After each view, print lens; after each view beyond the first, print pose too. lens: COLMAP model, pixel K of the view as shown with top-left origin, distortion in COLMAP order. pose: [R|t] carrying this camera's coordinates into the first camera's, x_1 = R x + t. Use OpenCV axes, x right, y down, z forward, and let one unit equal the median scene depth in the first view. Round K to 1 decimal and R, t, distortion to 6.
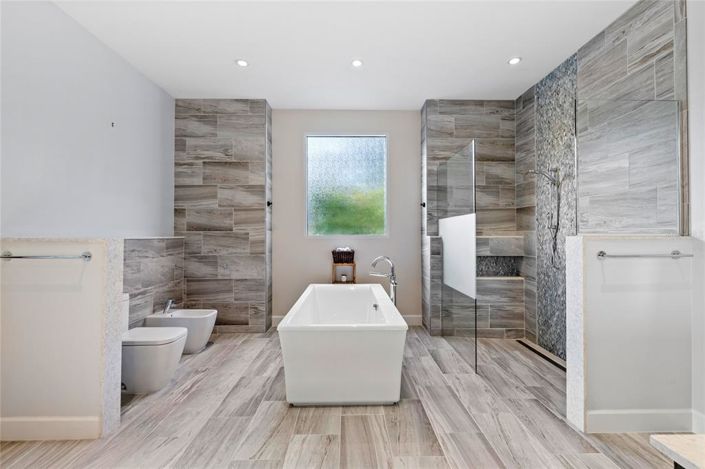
lens RADIAL K [[305.7, 0, 352.8], [0, 305.7, 233.5], [0, 0, 1]] dist [0.000989, -0.000426]
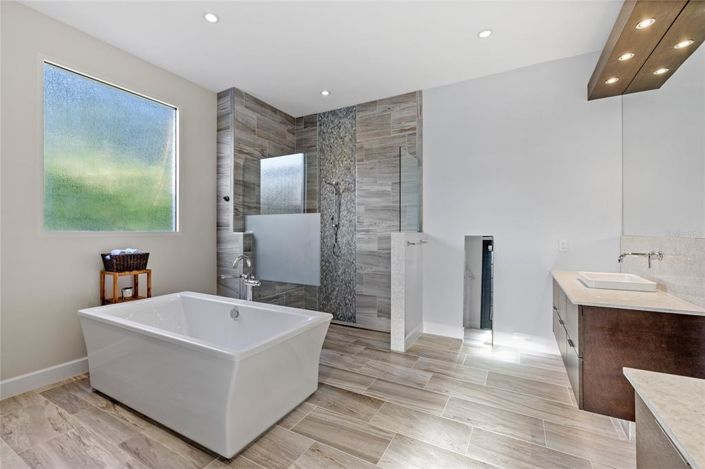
lens RADIAL K [[305.7, 0, 354.3], [0, 305.7, 233.2], [0, 0, 1]] dist [0.000989, -0.000426]
pose [[0.495175, -0.003560, 0.868786, -0.480248], [-0.007581, 0.999936, 0.008418, 0.000082], [-0.868760, -0.010754, 0.495116, 0.256309]]
